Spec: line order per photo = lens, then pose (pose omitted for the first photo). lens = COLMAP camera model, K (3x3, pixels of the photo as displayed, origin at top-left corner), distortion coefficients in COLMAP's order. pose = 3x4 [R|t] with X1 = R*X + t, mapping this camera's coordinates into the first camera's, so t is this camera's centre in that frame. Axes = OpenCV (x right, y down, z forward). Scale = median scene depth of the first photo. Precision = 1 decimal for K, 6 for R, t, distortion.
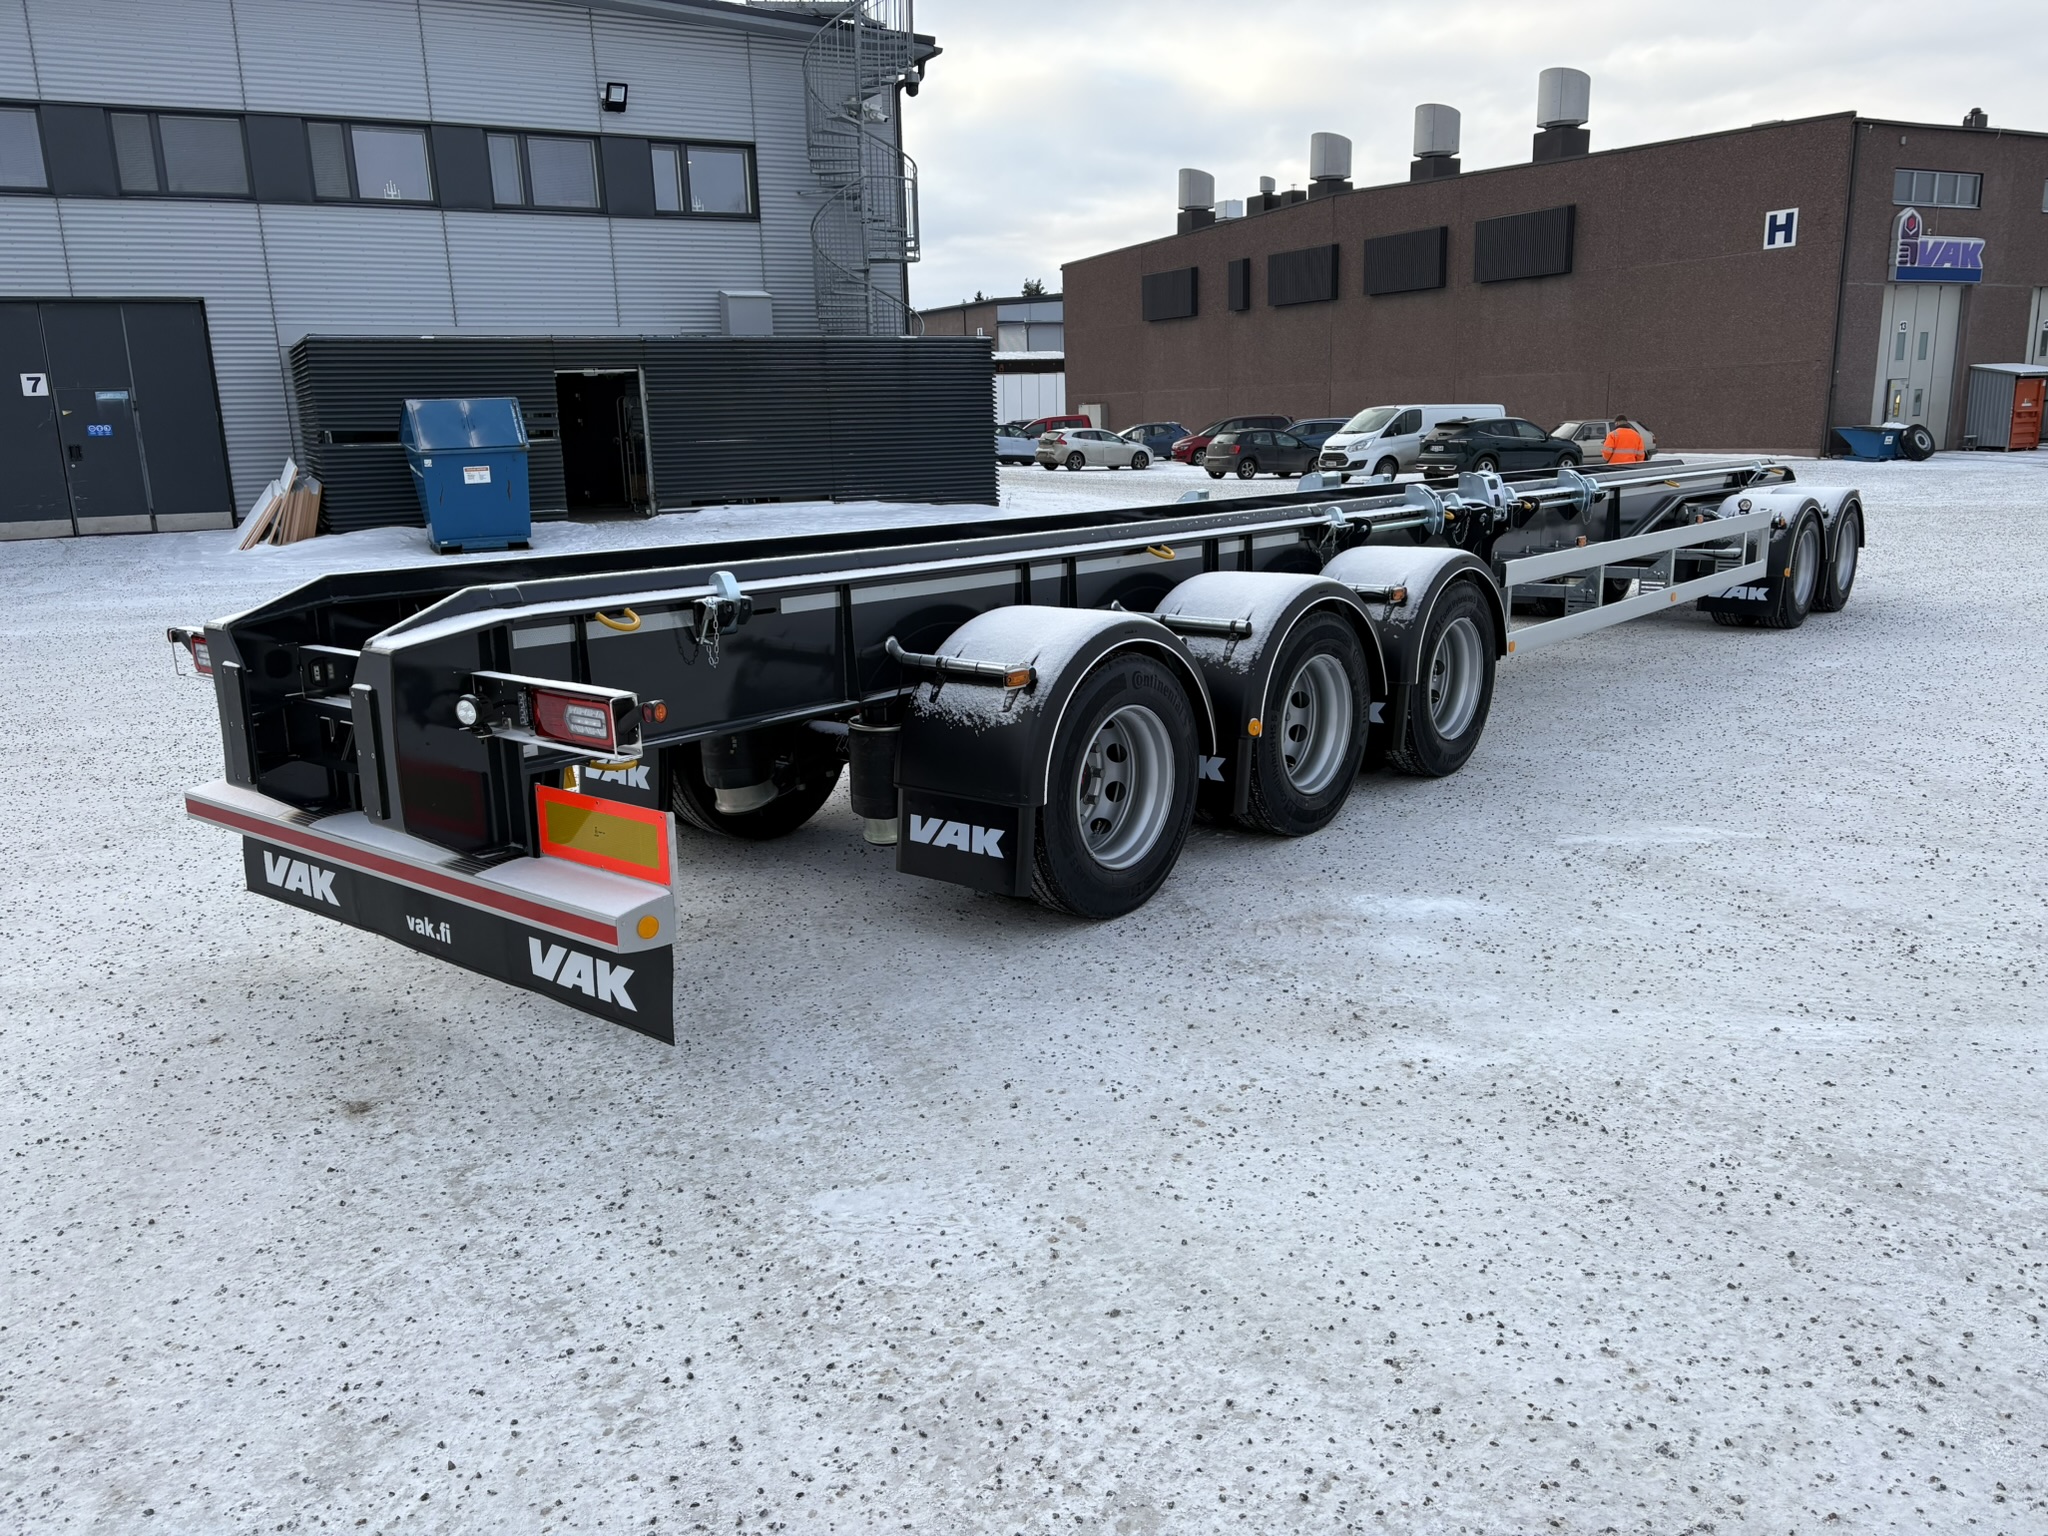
lens RADIAL K [[1545.3, 0, 1025.2], [0, 1545.3, 772.7], [0, 0, 1]] dist [0.068117, -0.075008]
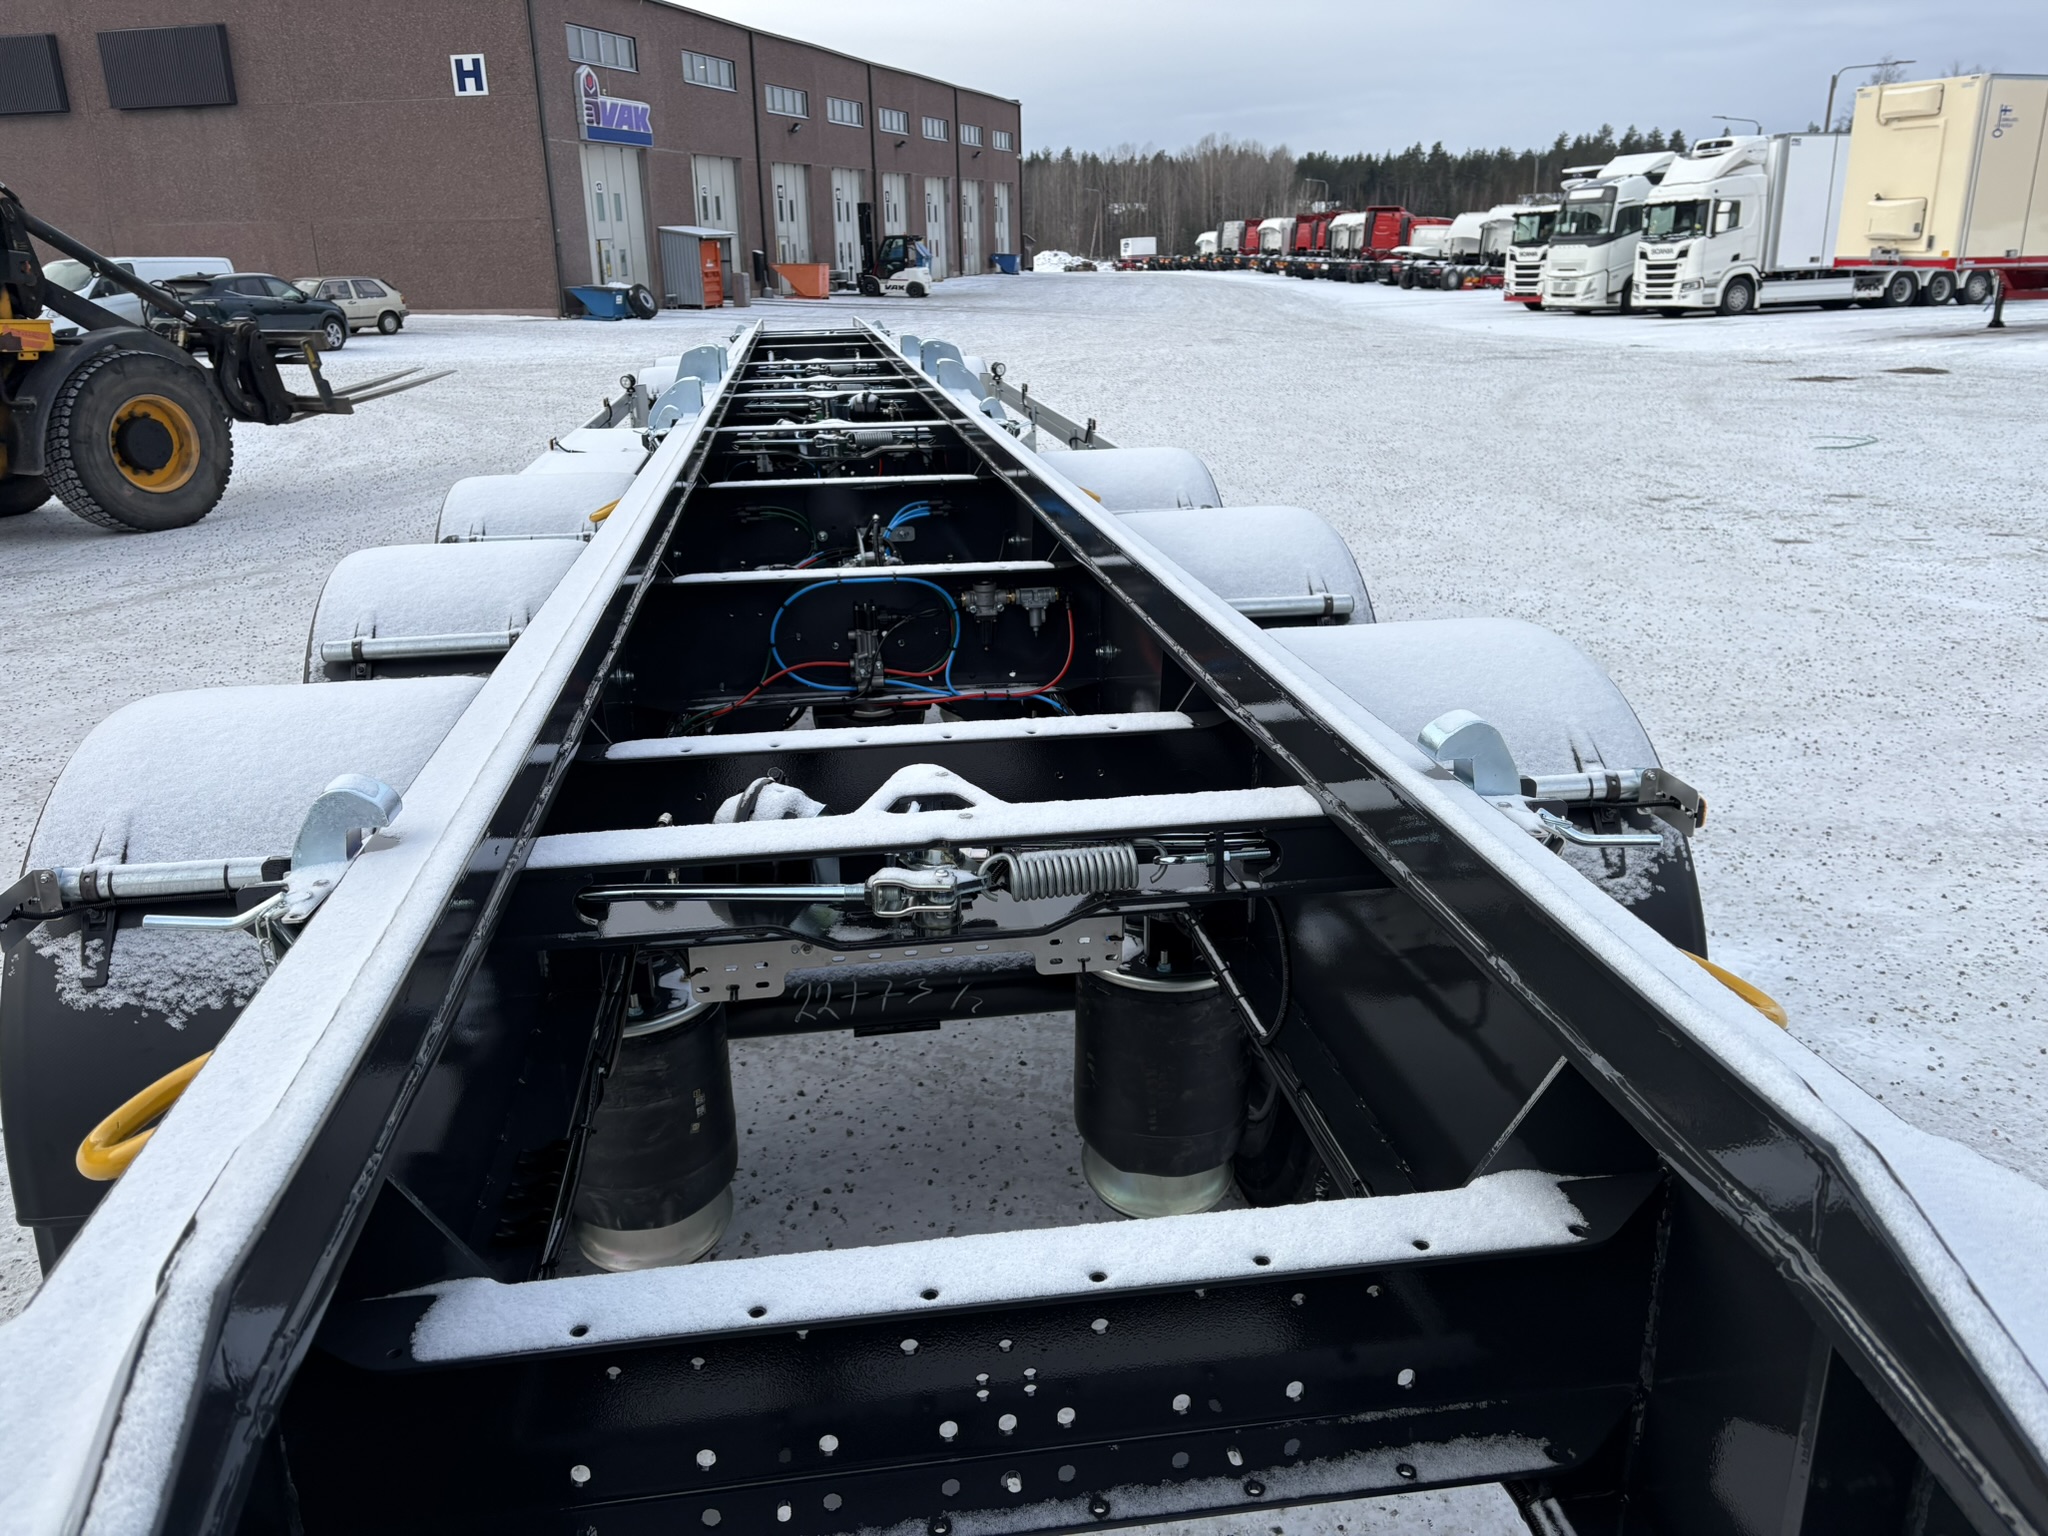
lens RADIAL K [[1542.6, 0, 989.0], [0, 1542.6, 774.7], [0, 0, 1]] dist [0.016758, 0.006169]
pose [[0.680907, -0.228821, 0.695706, -0.063953], [0.168646, 0.973398, 0.155096, -0.024273], [-0.712688, 0.011722, 0.701383, 0.114084]]
